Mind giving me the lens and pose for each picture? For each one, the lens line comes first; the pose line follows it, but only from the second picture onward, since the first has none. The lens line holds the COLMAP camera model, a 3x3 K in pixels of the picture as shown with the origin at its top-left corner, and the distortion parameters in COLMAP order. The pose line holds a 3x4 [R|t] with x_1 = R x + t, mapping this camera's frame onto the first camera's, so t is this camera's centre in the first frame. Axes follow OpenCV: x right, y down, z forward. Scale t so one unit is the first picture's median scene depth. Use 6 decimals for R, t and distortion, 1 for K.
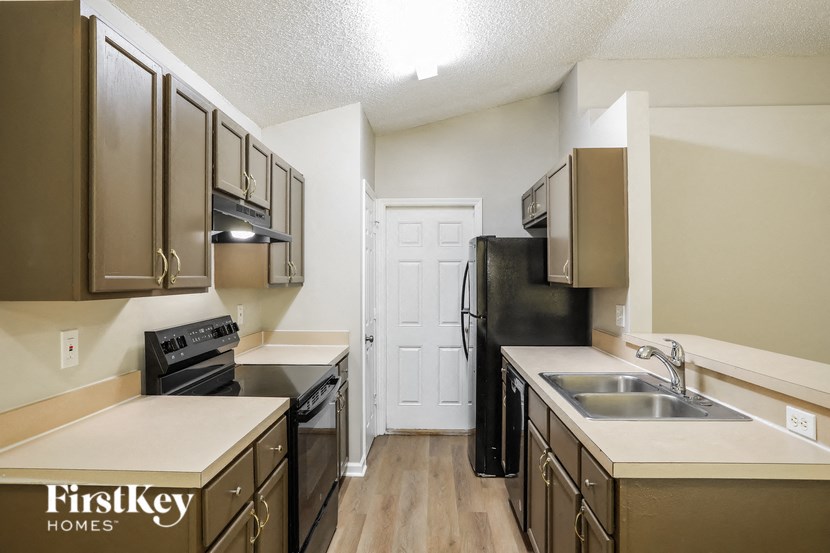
lens RADIAL K [[519.8, 0, 395.4], [0, 519.8, 265.8], [0, 0, 1]] dist [-0.037552, 0.001172]
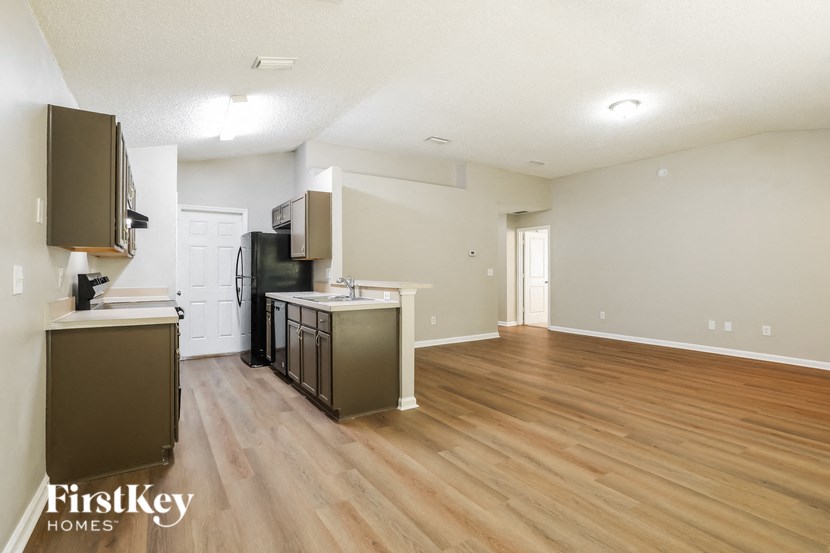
lens RADIAL K [[397.4, 0, 412.5], [0, 397.4, 270.5], [0, 0, 1]] dist [-0.020257, 0.002045]
pose [[0.803036, -0.008192, 0.595874, -0.213311], [-0.004720, 0.999787, 0.020107, 0.047955], [-0.595911, -0.018959, 0.802826, -0.426890]]
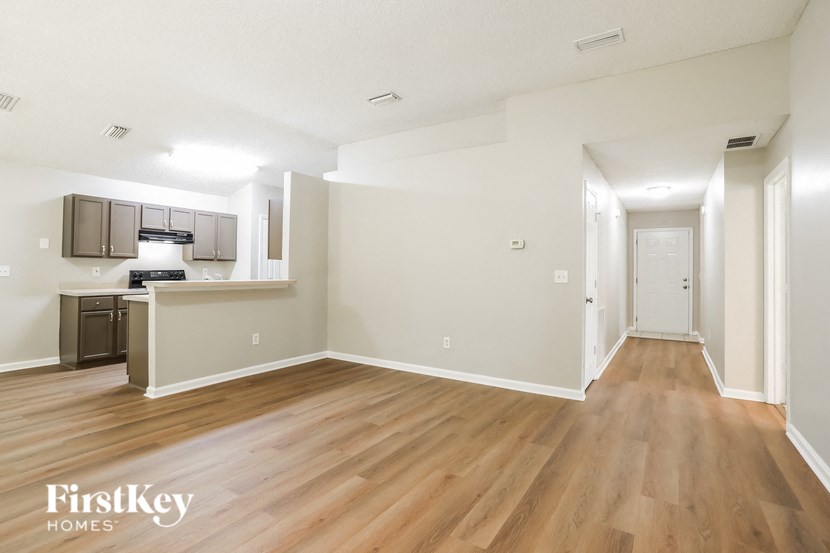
lens RADIAL K [[397.4, 0, 419.4], [0, 397.4, 270.2], [0, 0, 1]] dist [-0.020257, 0.002045]
pose [[0.879506, 0.000338, -0.475888, 1.414597], [0.003095, 0.999975, 0.006430, 0.065906], [0.475878, -0.007128, 0.879483, -0.223014]]
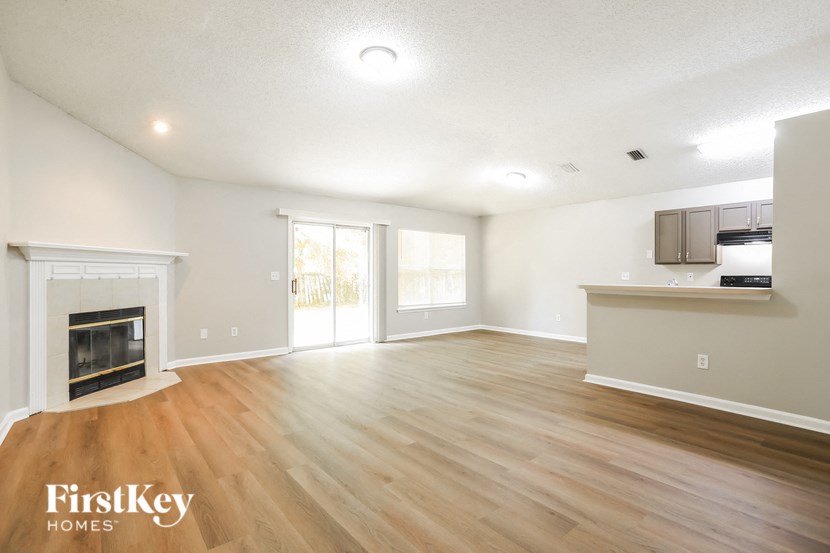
lens RADIAL K [[397.4, 0, 410.3], [0, 397.4, 279.5], [0, 0, 1]] dist [-0.020257, 0.002045]
pose [[-0.720132, 0.001130, -0.693836, 1.564958], [0.004388, 0.999986, -0.002925, 0.085797], [0.693823, -0.005151, -0.720127, 0.825538]]
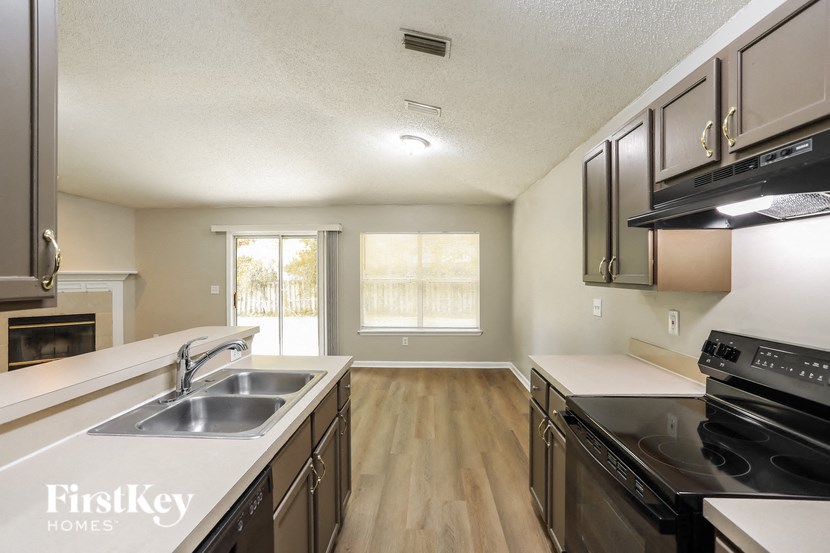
lens RADIAL K [[397.4, 0, 415.3], [0, 397.4, 274.0], [0, 0, 1]] dist [-0.020257, 0.002045]
pose [[-0.999754, -0.006550, -0.021210, 0.064210], [-0.006194, 0.999840, -0.016792, 0.021153], [0.021316, -0.016657, -0.999634, 0.996197]]
